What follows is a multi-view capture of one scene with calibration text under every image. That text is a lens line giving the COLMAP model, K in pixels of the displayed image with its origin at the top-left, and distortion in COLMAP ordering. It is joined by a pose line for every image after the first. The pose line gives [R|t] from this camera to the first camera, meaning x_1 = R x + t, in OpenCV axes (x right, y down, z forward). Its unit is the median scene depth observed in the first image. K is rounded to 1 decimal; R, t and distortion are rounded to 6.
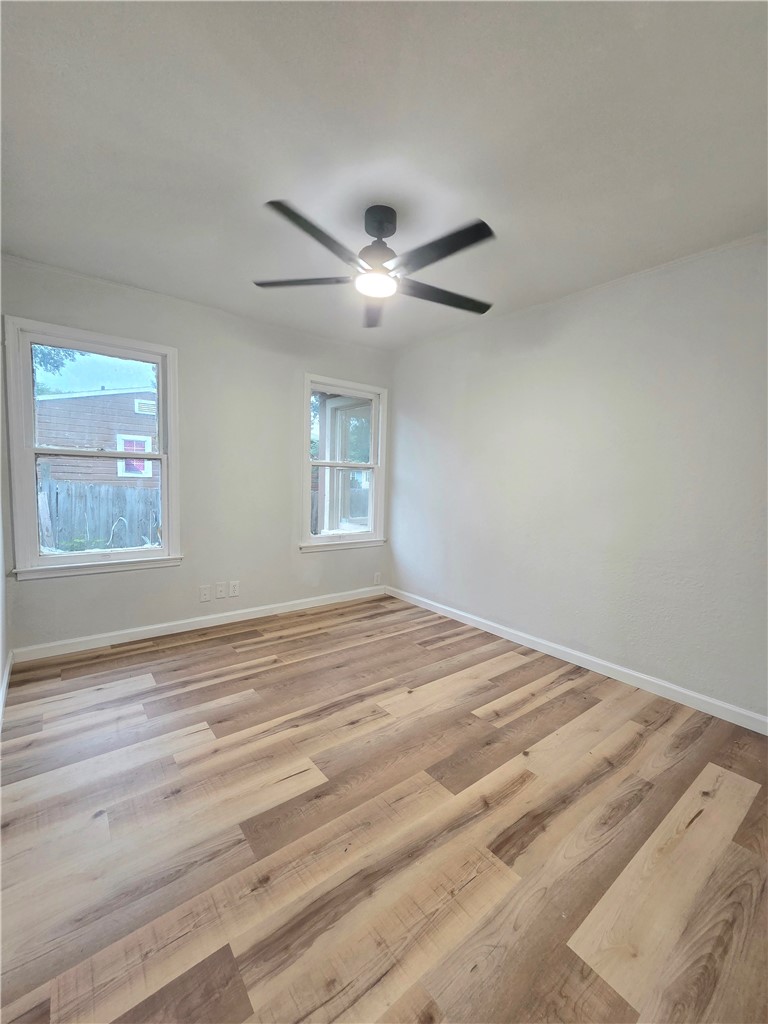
lens RADIAL K [[419.9, 0, 386.1], [0, 419.9, 511.9], [0, 0, 1]] dist [-0.000222, 0.002630]
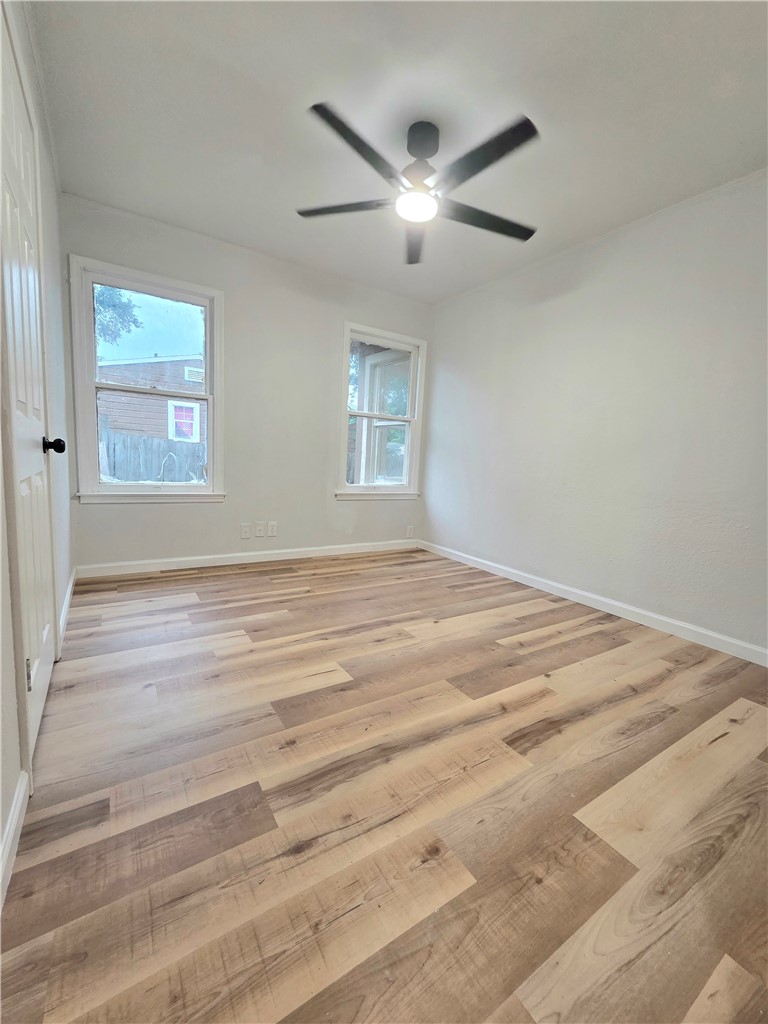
lens RADIAL K [[419.9, 0, 385.5], [0, 419.9, 511.0], [0, 0, 1]] dist [-0.000222, 0.002630]
pose [[0.995291, 0.037505, -0.089382, 0.018261], [-0.033778, 0.998510, 0.042851, 0.136890], [0.090856, -0.039631, 0.995075, -0.024049]]
